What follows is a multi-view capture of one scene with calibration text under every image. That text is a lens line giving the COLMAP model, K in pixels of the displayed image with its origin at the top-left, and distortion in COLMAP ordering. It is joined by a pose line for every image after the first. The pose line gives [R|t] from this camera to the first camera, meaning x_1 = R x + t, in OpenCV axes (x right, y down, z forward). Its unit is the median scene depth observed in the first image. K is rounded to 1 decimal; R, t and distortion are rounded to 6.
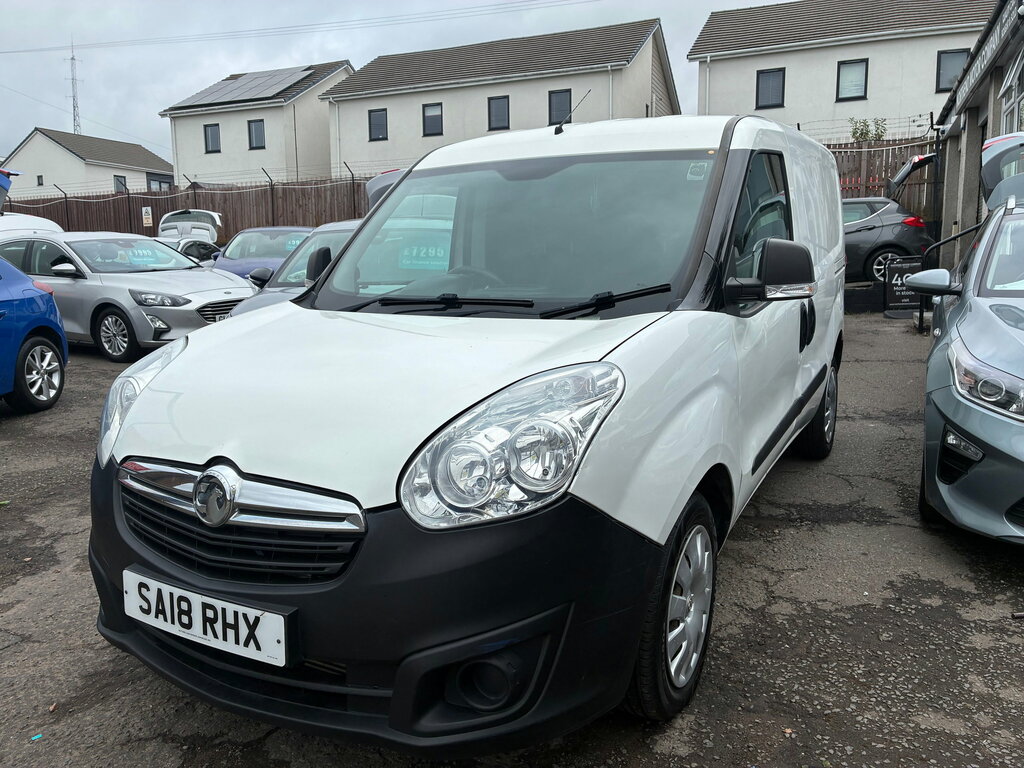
lens RADIAL K [[797.1, 0, 515.7], [0, 797.1, 376.0], [0, 0, 1]] dist [0.061404, -0.075533]
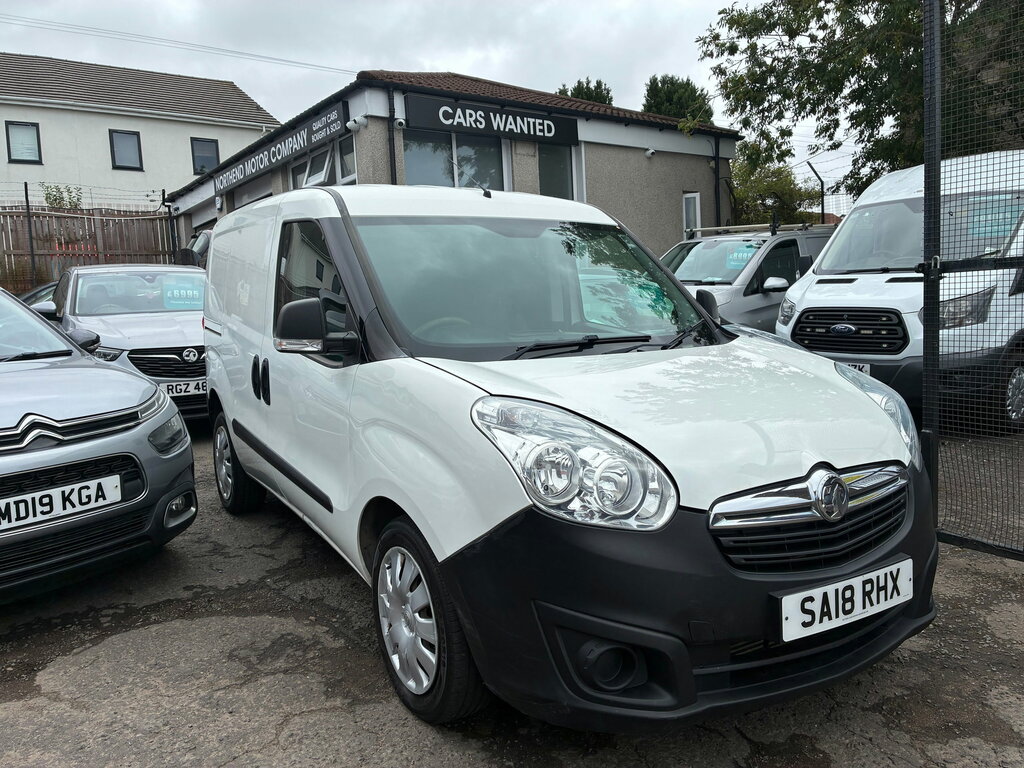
lens RADIAL K [[797.1, 0, 527.2], [0, 797.1, 369.9], [0, 0, 1]] dist [0.061404, -0.075533]
pose [[0.480319, -0.076560, 0.873746, -1.369802], [0.159695, 0.987166, -0.001290, -0.085313], [-0.862433, 0.140152, 0.486380, 0.676254]]
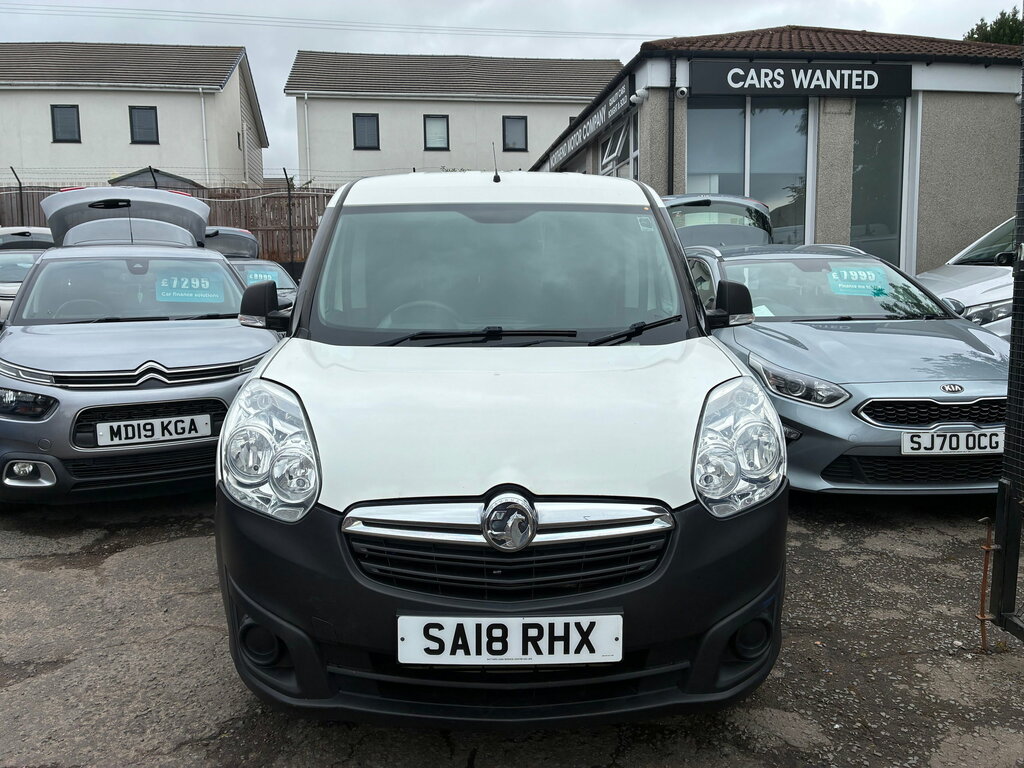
lens RADIAL K [[797.1, 0, 511.5], [0, 797.1, 376.7], [0, 0, 1]] dist [0.061404, -0.075533]
pose [[0.857009, -0.052645, 0.512605, -0.771531], [0.071519, 0.997292, -0.017147, -0.018968], [-0.510314, 0.051356, 0.858453, 0.080458]]
